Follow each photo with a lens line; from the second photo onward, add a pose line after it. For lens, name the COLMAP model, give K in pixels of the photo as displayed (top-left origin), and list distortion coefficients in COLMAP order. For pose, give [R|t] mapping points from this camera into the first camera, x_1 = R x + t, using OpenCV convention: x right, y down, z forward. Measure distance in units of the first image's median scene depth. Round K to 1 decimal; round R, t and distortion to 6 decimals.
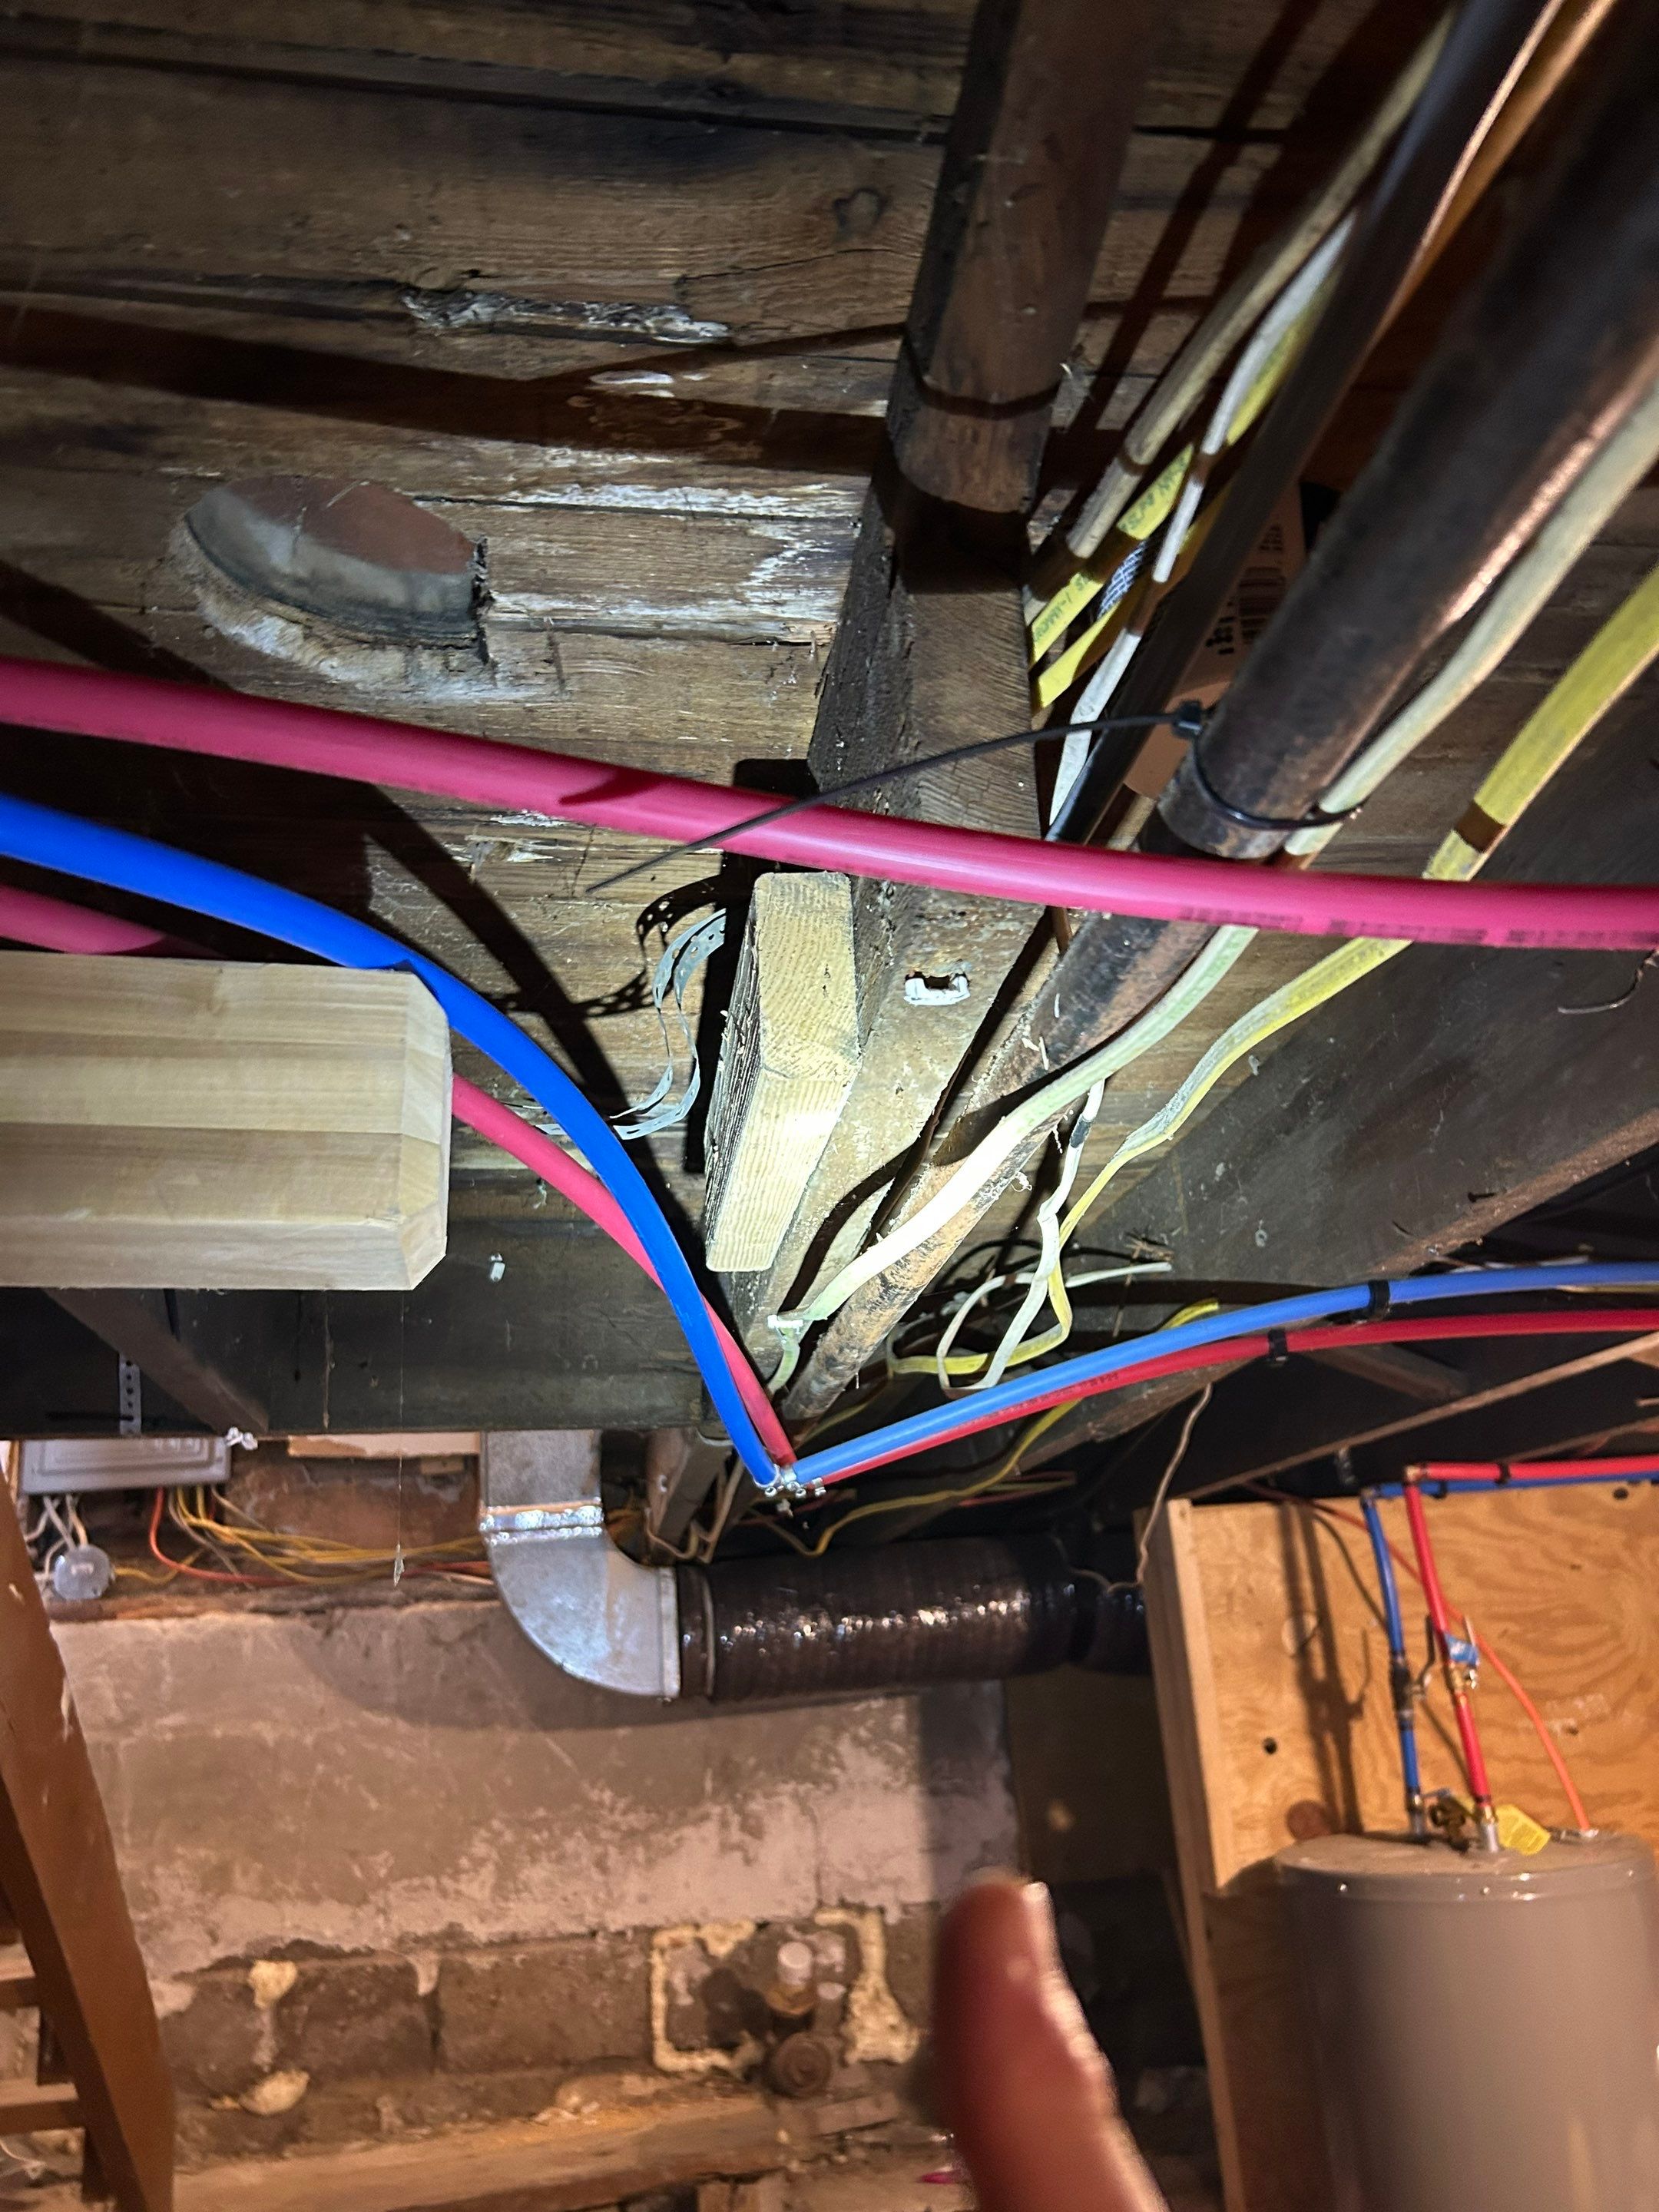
lens RADIAL K [[1669.0, 0, 829.5], [0, 1669.0, 1106.0], [0, 0, 1]] dist [0.001431, 0.002867]
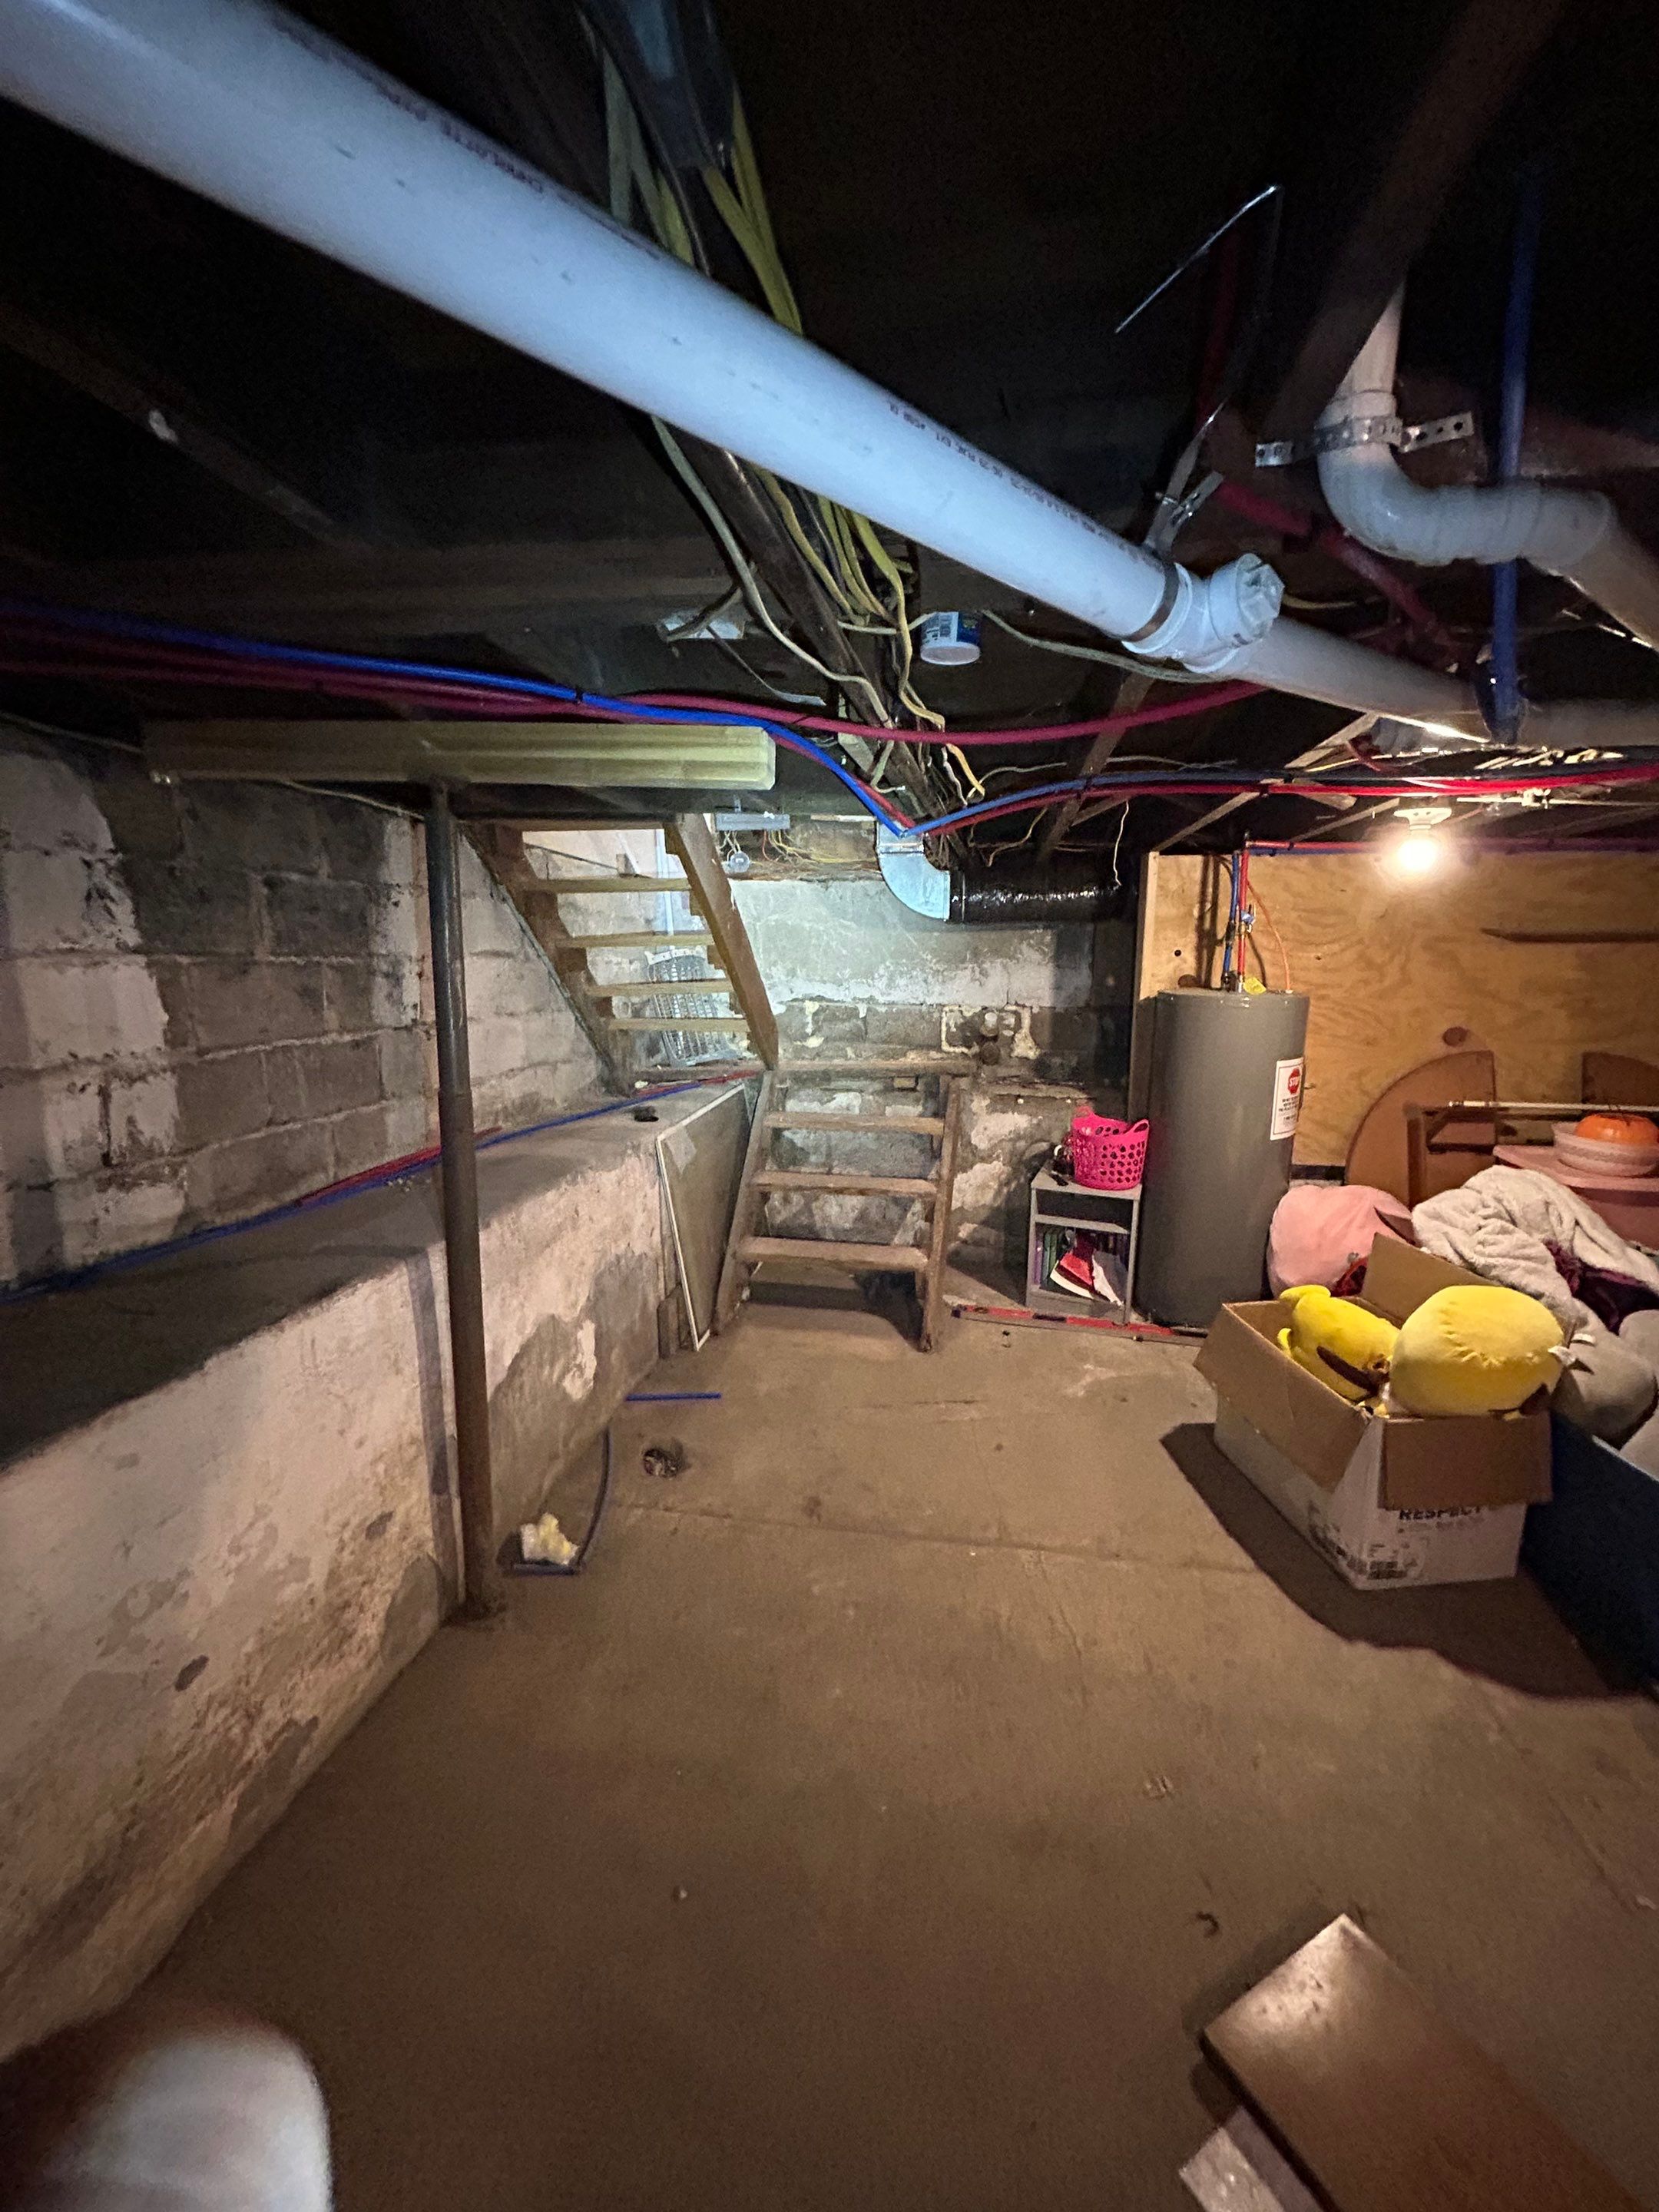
lens RADIAL K [[900.2, 0, 825.5], [0, 900.2, 1108.2], [0, 0, 1]] dist [-0.000441, -0.000136]
pose [[0.943738, 0.132146, -0.303144, 0.182148], [0.033747, 0.873418, 0.485800, -0.076112], [0.328968, -0.468698, 0.819818, -0.342308]]
